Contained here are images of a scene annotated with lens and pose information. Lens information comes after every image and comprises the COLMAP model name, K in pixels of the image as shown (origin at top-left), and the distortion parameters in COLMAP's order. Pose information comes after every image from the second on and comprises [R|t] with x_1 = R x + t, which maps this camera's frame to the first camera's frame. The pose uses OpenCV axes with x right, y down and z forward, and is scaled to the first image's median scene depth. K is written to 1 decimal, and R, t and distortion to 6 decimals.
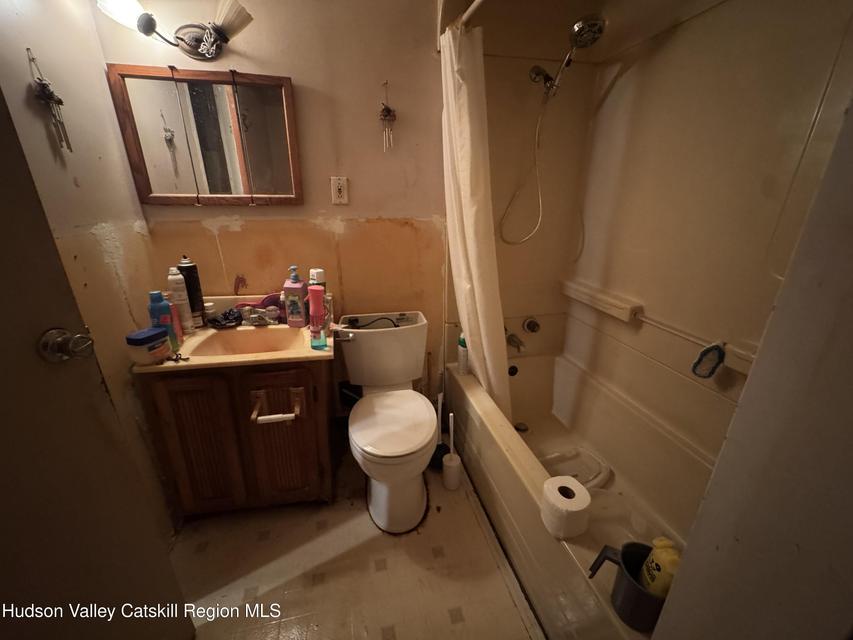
lens RADIAL K [[340.5, 0, 426.5], [0, 340.5, 320.0], [0, 0, 1]] dist [0.001281, 0.000338]
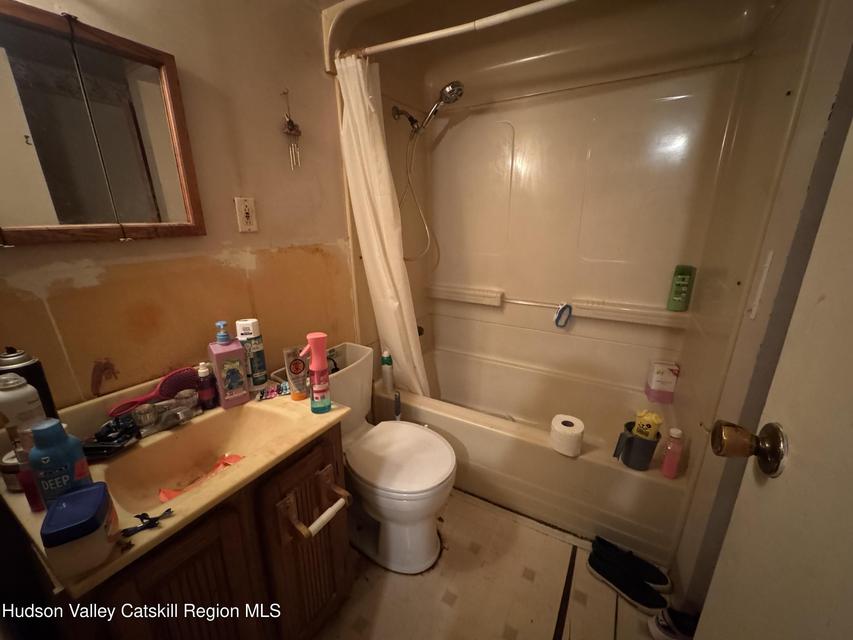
lens RADIAL K [[340.5, 0, 426.5], [0, 340.5, 320.0], [0, 0, 1]] dist [0.001281, 0.000338]
pose [[0.693047, -0.223592, 0.685341, -0.567993], [0.259901, 0.964247, 0.051761, -0.086766], [-0.672411, 0.142248, 0.726380, 0.204038]]
